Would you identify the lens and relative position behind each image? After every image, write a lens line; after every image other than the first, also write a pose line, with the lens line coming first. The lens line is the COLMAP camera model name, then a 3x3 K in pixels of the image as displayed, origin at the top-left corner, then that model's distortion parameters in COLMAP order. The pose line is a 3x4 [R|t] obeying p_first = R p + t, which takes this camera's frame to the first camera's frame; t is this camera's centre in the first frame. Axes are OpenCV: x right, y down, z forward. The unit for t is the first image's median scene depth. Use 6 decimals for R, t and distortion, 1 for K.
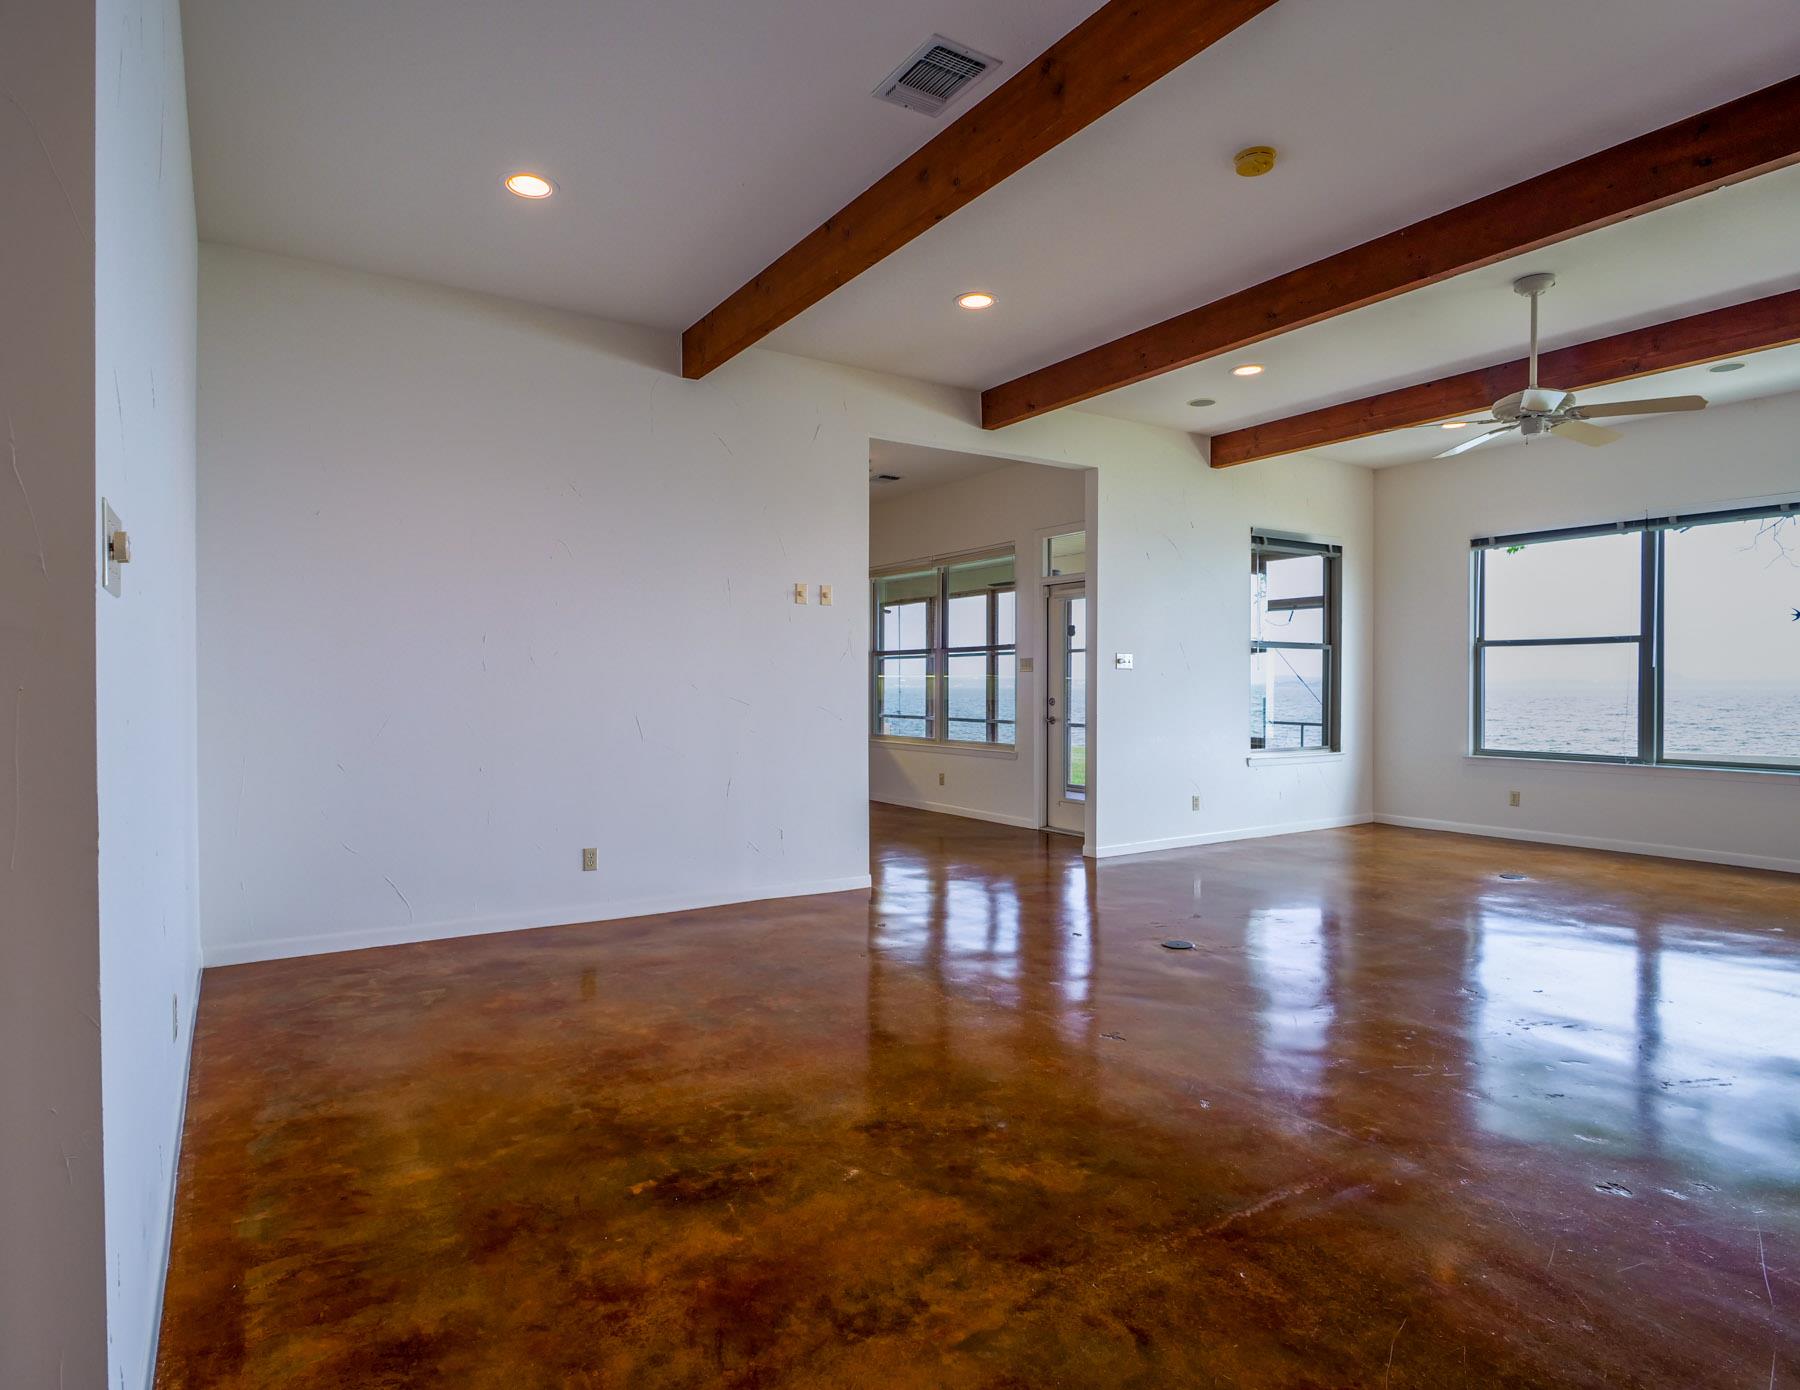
lens RADIAL K [[1021.0, 0, 896.4], [0, 1021.0, 695.1], [0, 0, 1]] dist [-0.004970, 0.002297]
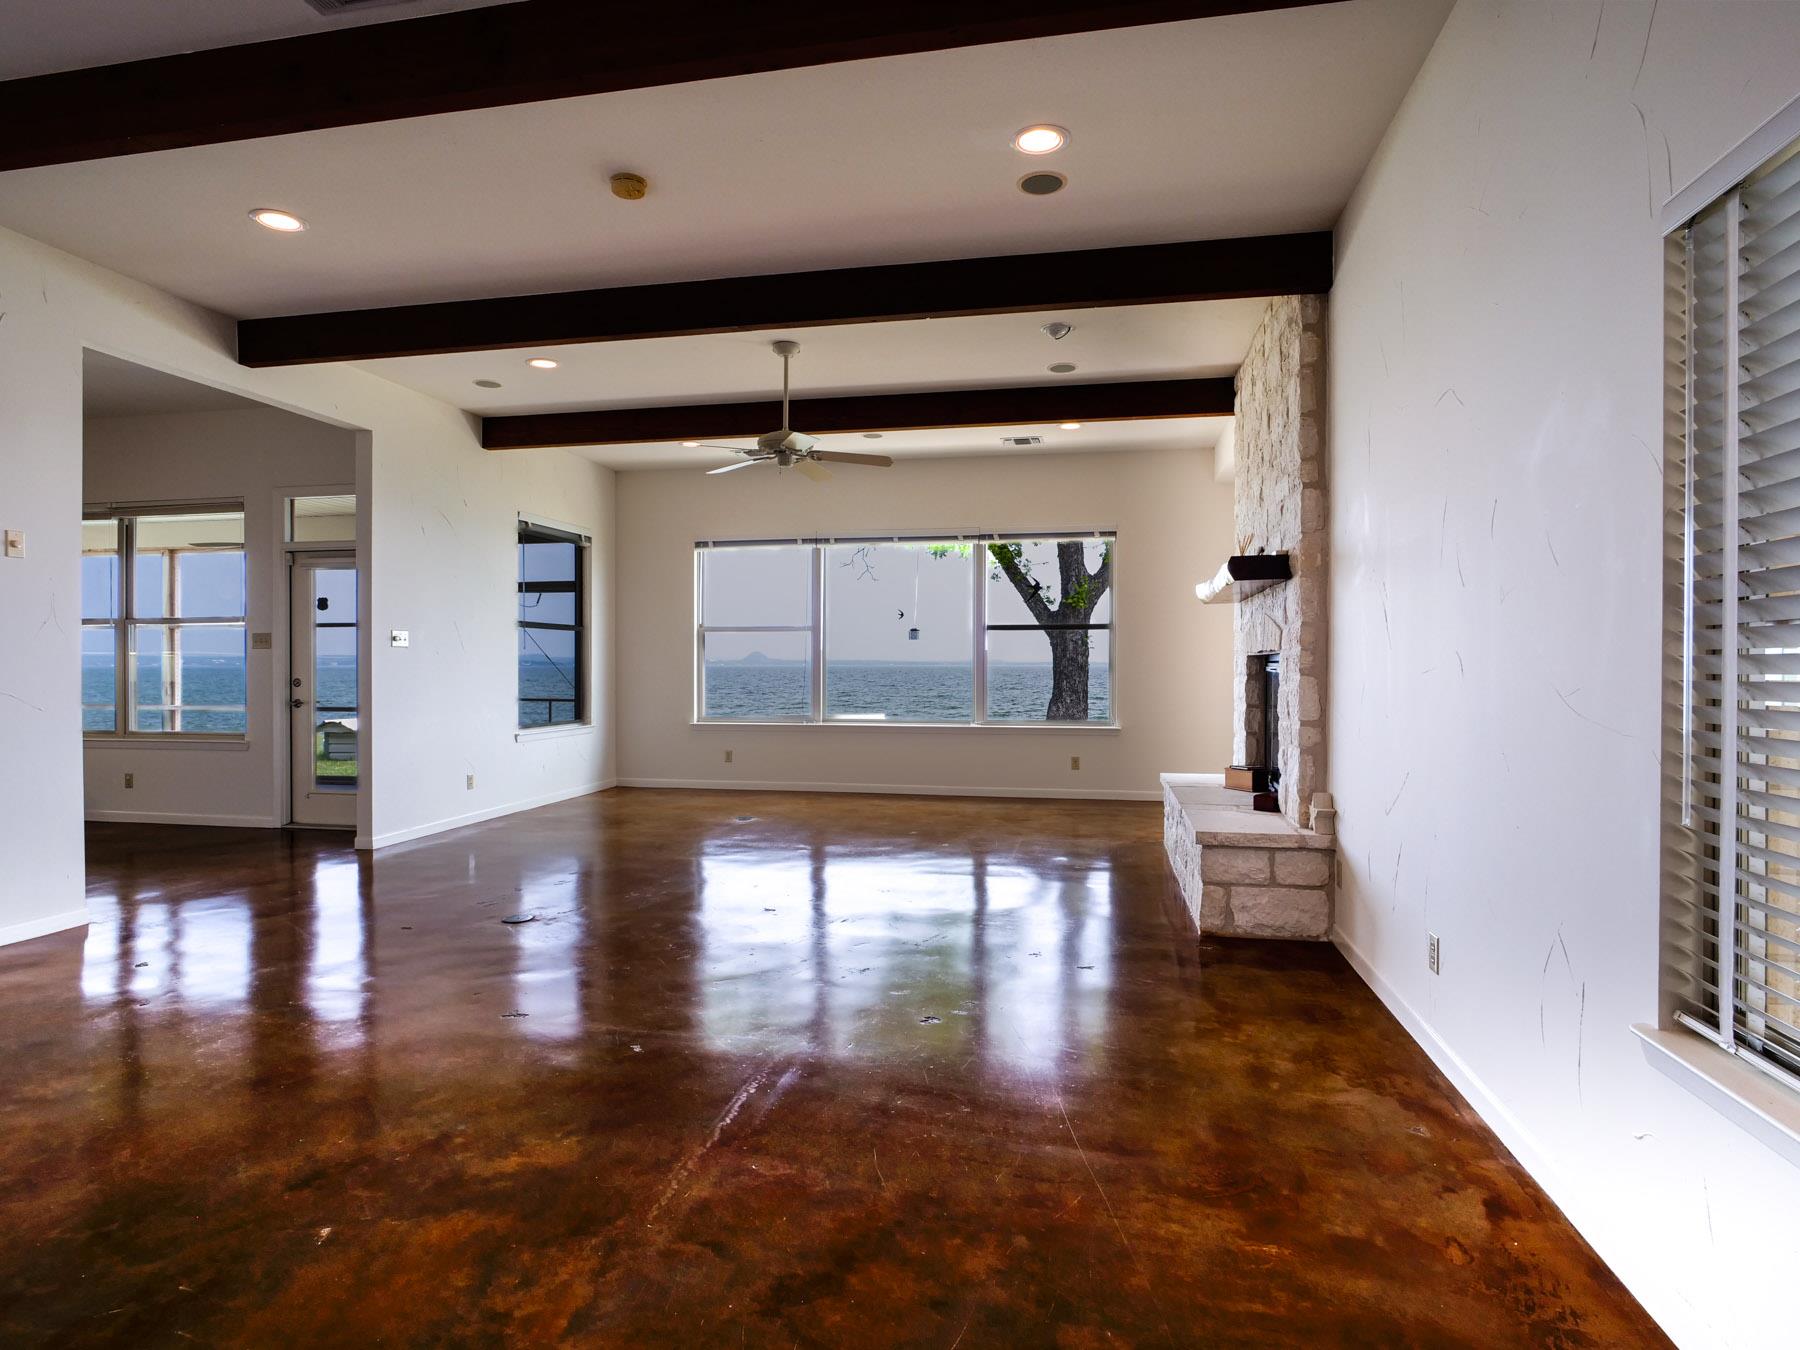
lens RADIAL K [[987.7, 0, 900.5], [0, 987.7, 668.7], [0, 0, 1]] dist [-0.005006, 0.002182]
pose [[0.695011, -0.004516, 0.718985, -0.129007], [0.008618, 0.999961, -0.002050, 0.000908], [-0.718948, 0.007621, 0.695022, 0.033120]]
